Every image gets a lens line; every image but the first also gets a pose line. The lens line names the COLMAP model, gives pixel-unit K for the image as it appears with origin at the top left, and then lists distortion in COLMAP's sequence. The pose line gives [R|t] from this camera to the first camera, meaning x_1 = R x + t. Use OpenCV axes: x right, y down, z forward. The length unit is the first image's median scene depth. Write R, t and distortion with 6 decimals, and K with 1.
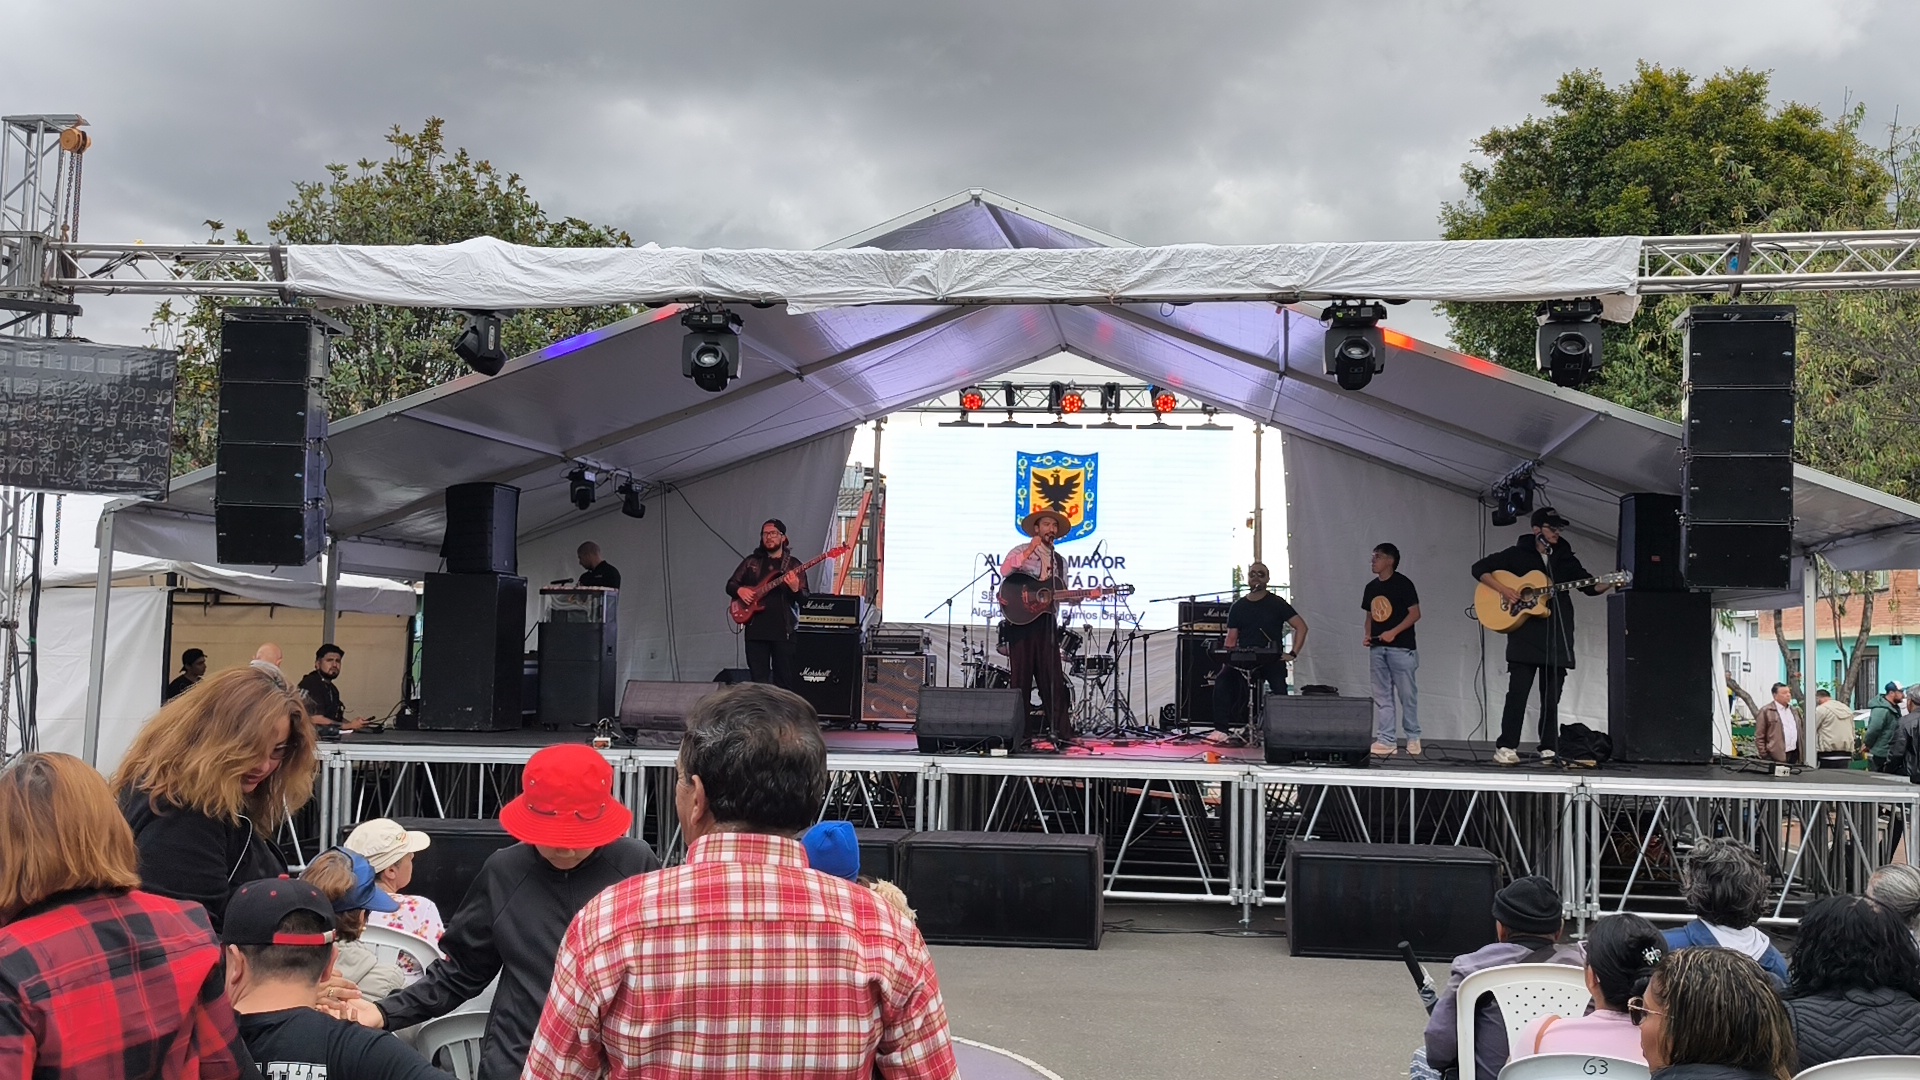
lens RADIAL K [[1807.7, 0, 965.4], [0, 1807.7, 539.6], [0, 0, 1]] dist [0.128751, -0.370291]
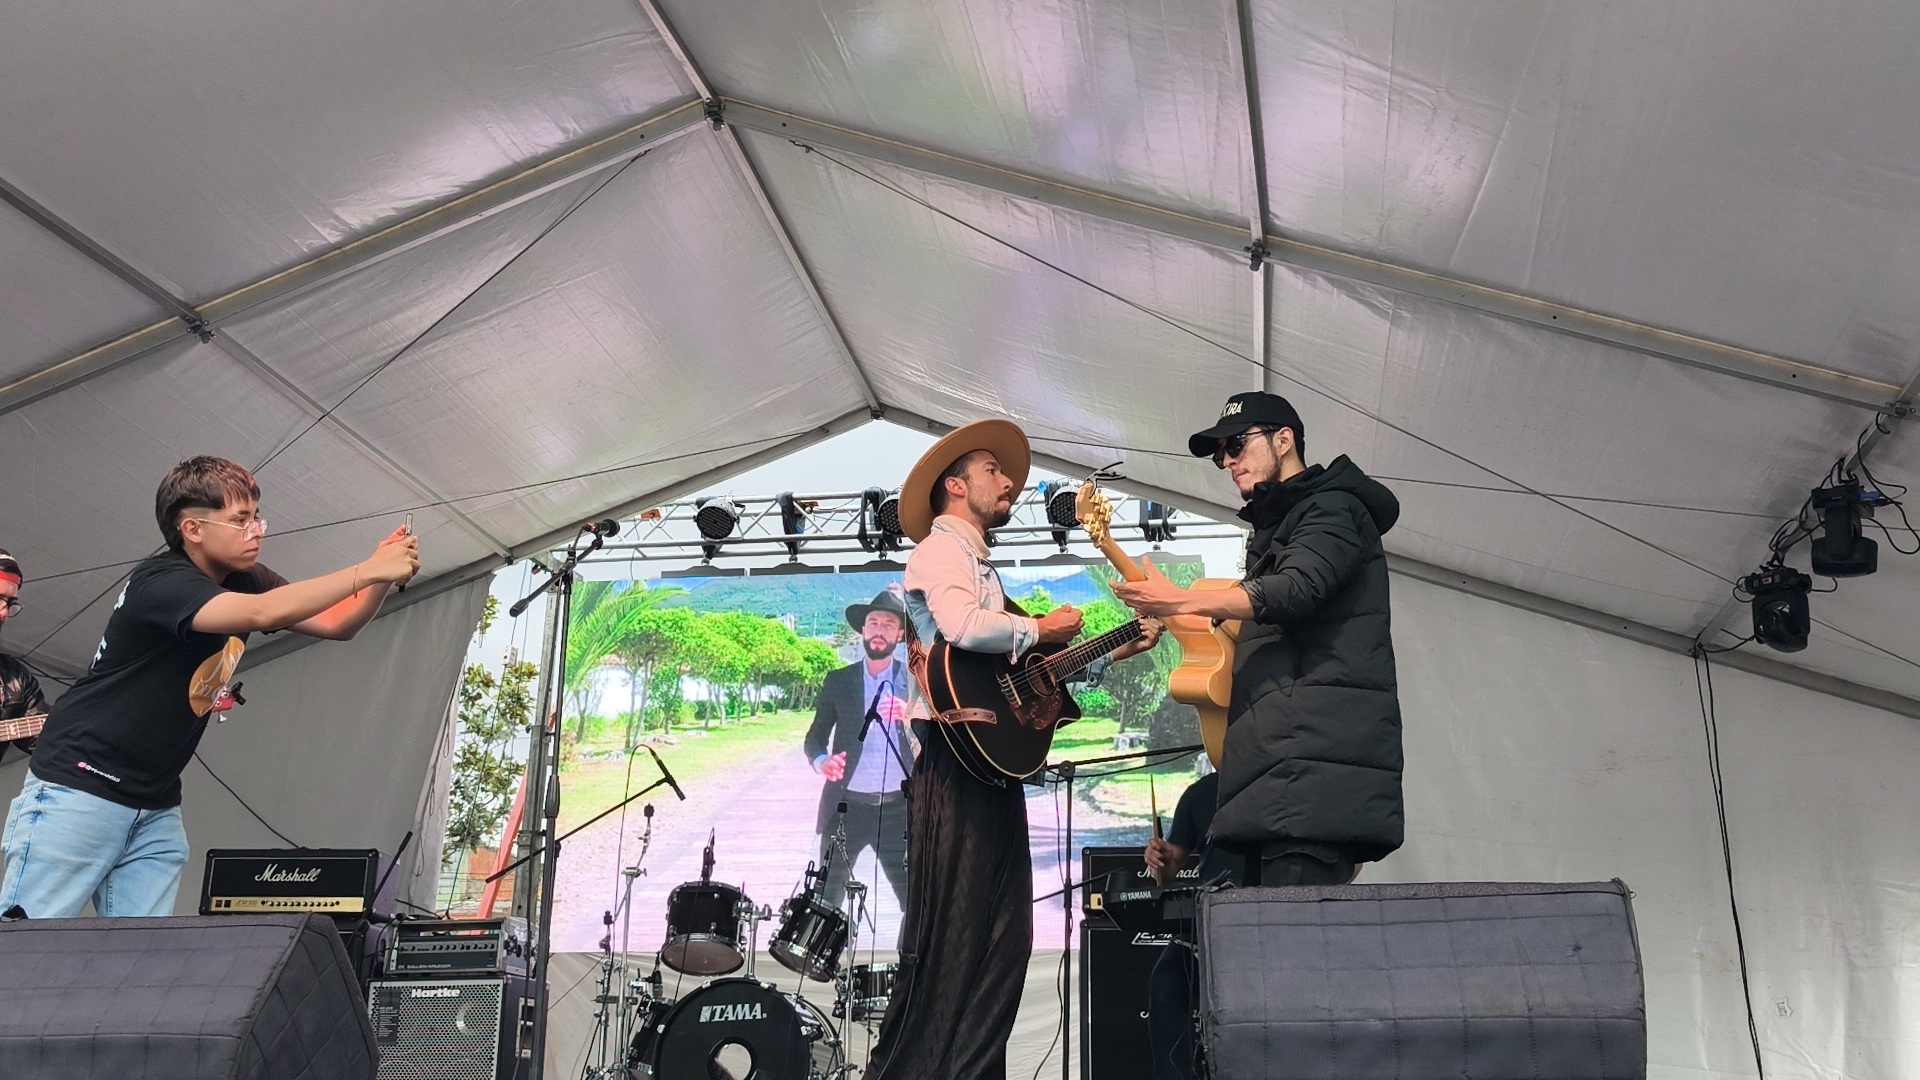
lens RADIAL K [[1812.8, 0, 967.6], [0, 1812.8, 526.9], [0, 0, 1]] dist [0.117970, -0.368743]
pose [[0.999404, -0.027442, -0.020921, 0.132763], [0.021138, 0.966067, -0.257424, 0.096905], [0.027275, 0.256828, 0.966072, 0.702074]]
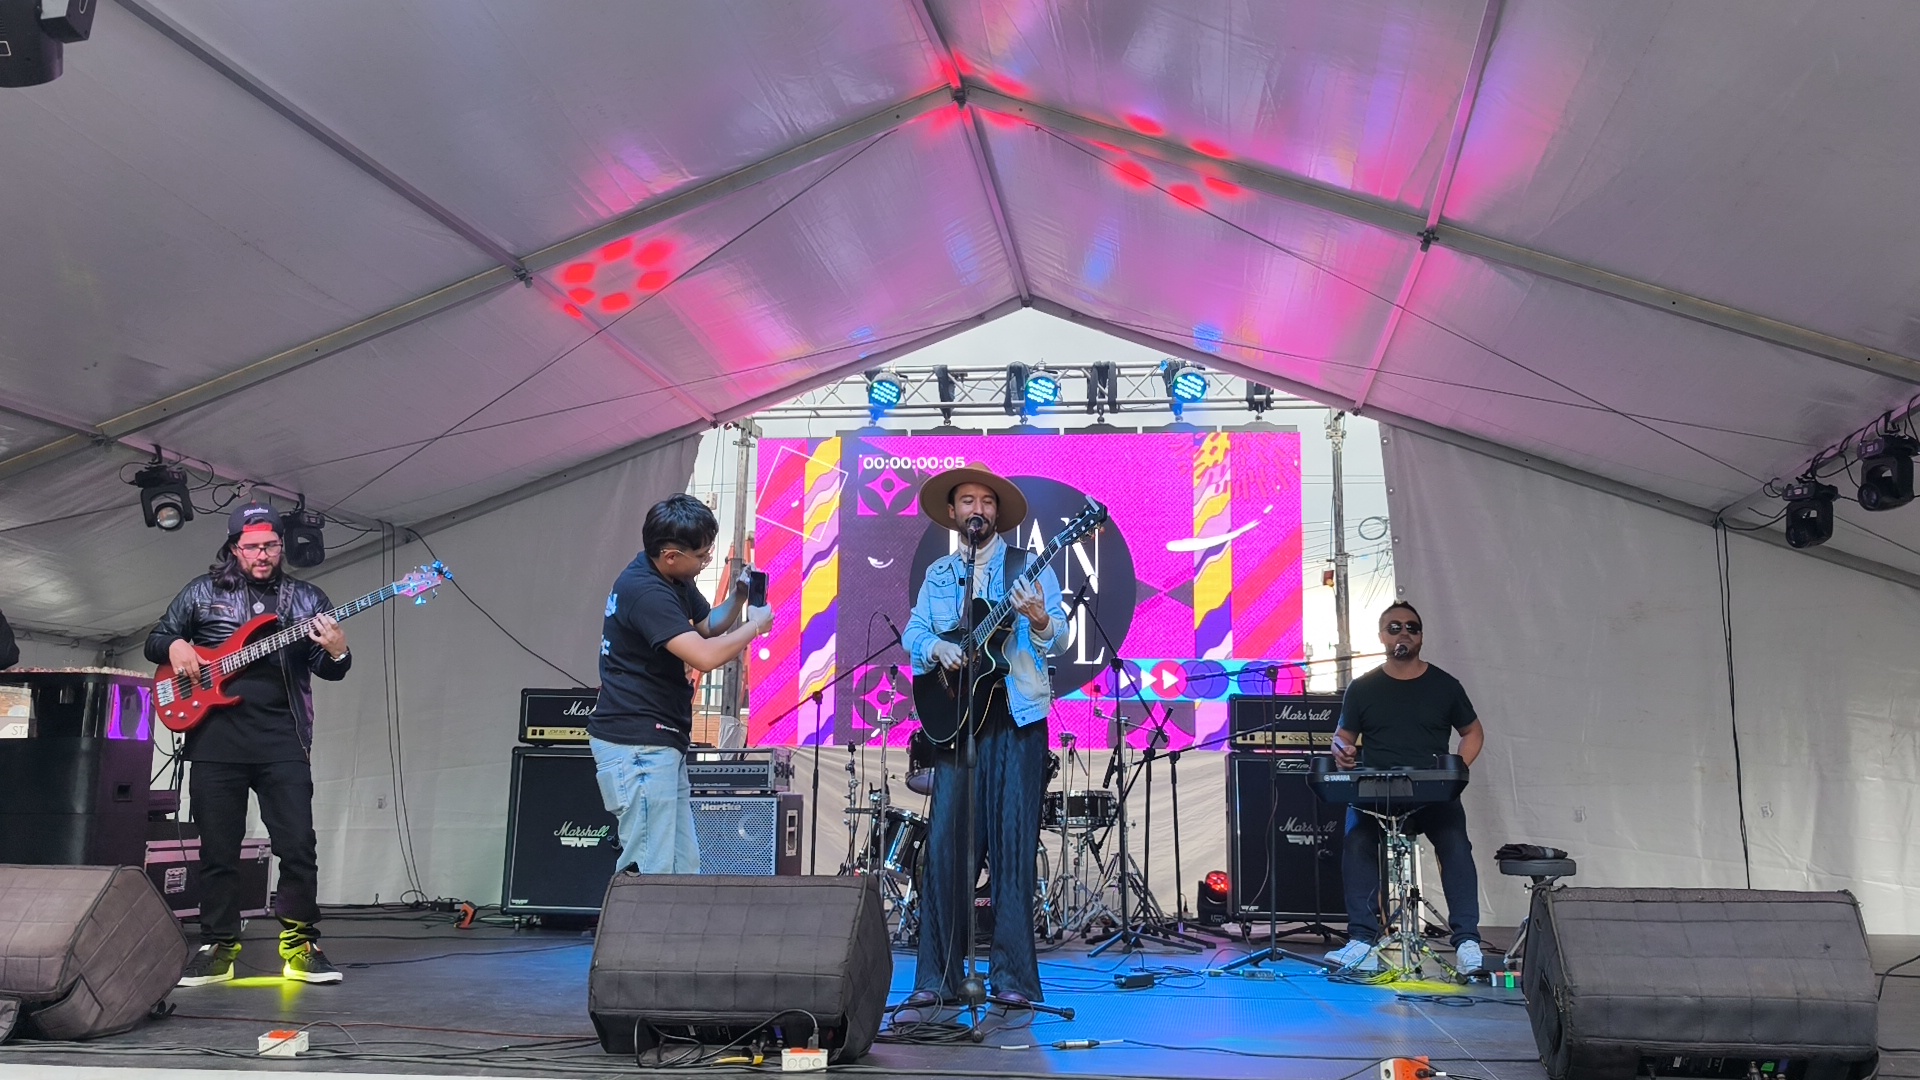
lens RADIAL K [[1628.7, 0, 966.8], [0, 1628.7, 531.8], [0, 0, 1]] dist [0.075612, -0.155198]
pose [[0.999880, -0.014204, -0.006156, 0.051971], [0.013518, 0.994895, -0.100009, 0.044229], [0.007545, 0.099914, 0.994967, 0.637310]]
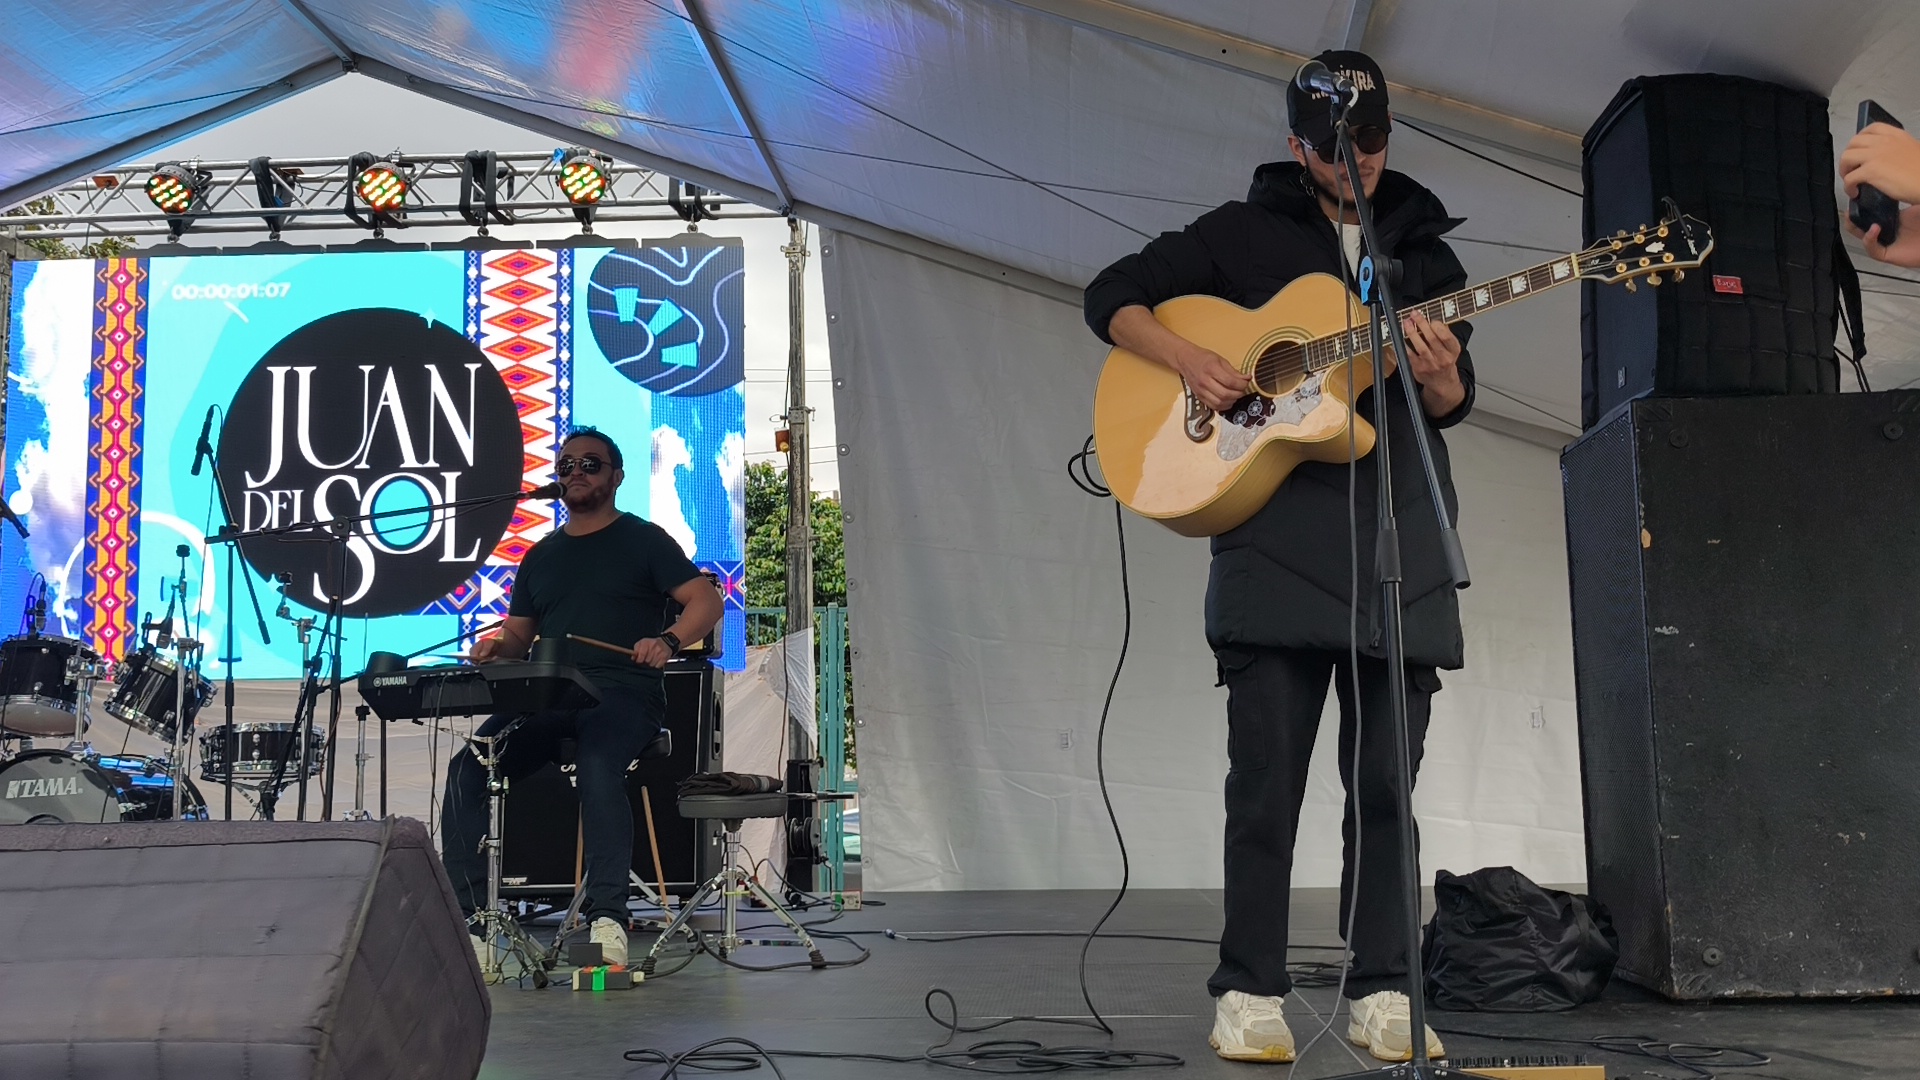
lens RADIAL K [[1822.1, 0, 974.7], [0, 1822.1, 538.7], [0, 0, 1]] dist [0.082269, -0.219095]
pose [[0.996947, -0.032257, 0.071109, 0.253304], [0.036436, 0.997635, -0.058279, 0.067842], [-0.069061, 0.060692, 0.995765, 0.770172]]
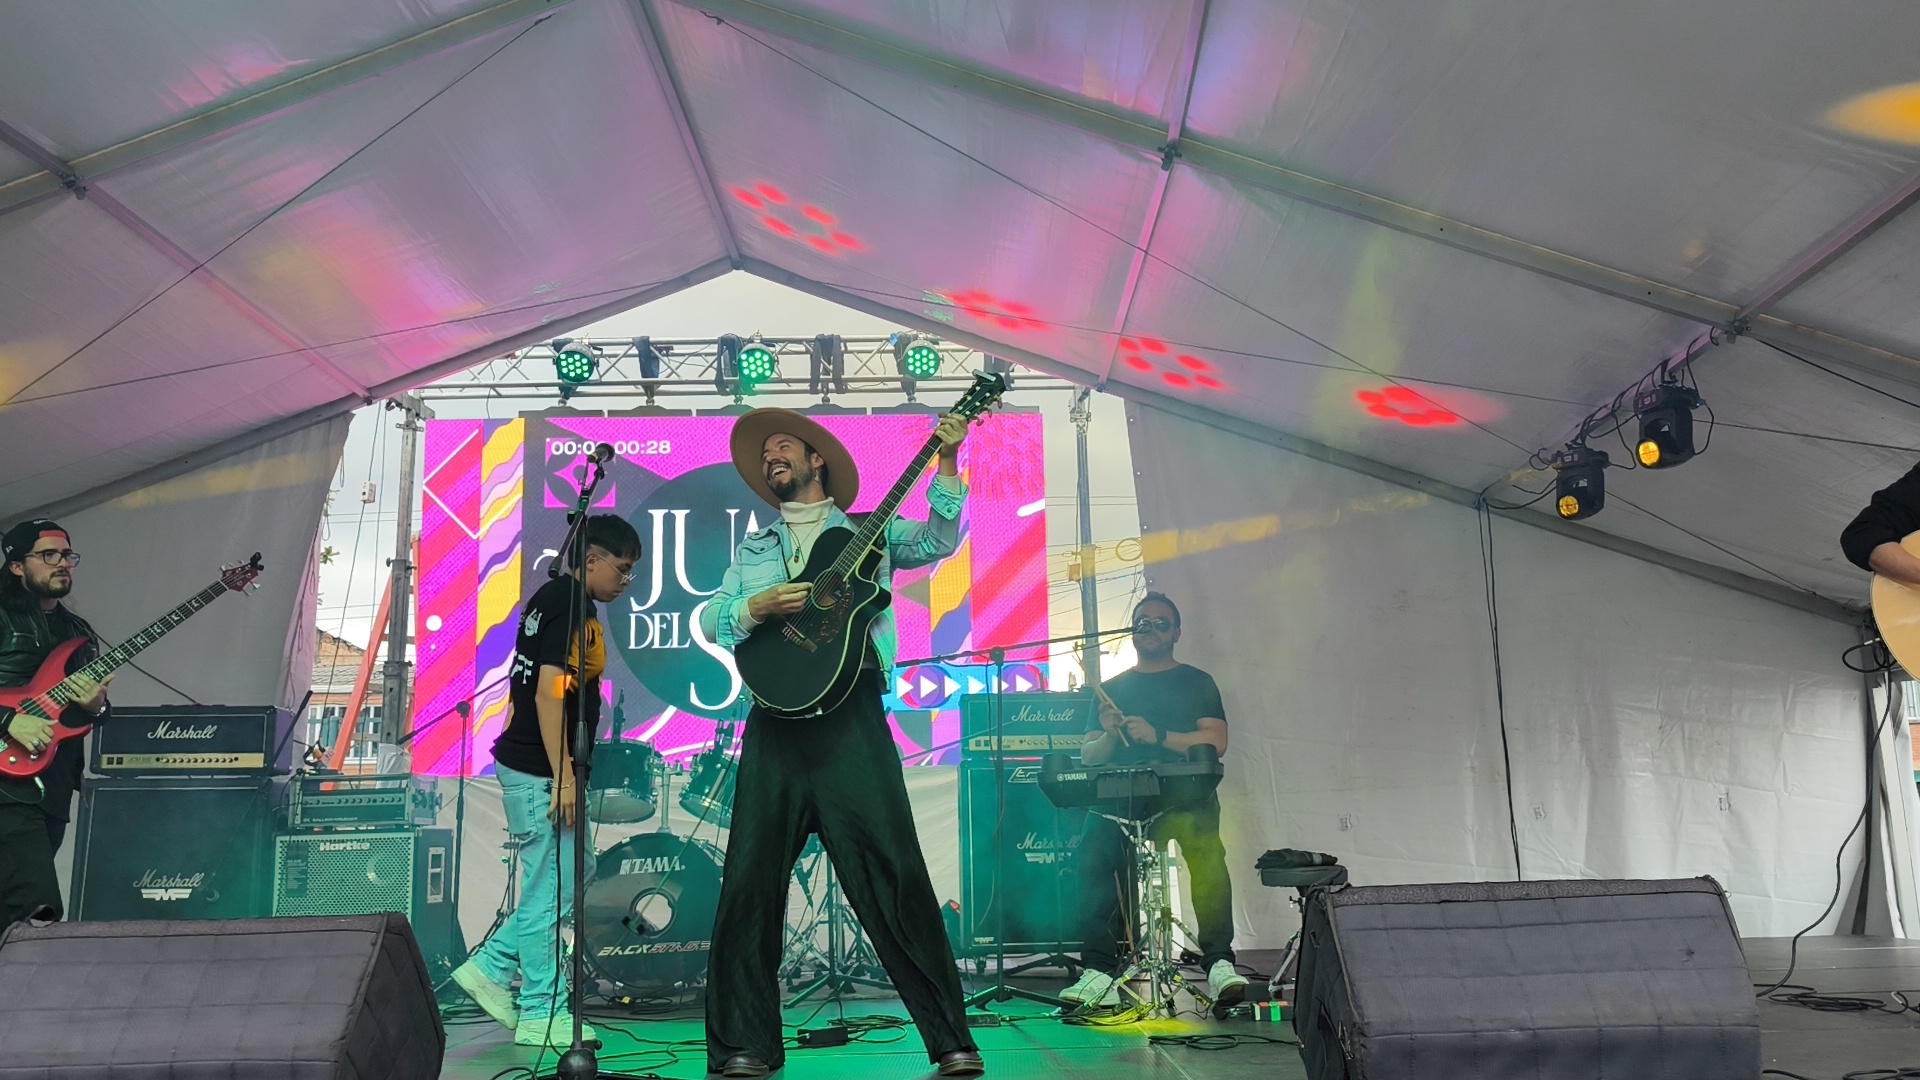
lens RADIAL K [[1631.4, 0, 970.5], [0, 1631.4, 536.5], [0, 0, 1]] dist [0.069404, -0.184279]
pose [[0.990420, -0.021903, 0.136339, 0.079621], [0.038270, 0.992203, -0.118609, 0.058117], [-0.132678, 0.122690, 0.983536, 0.729175]]
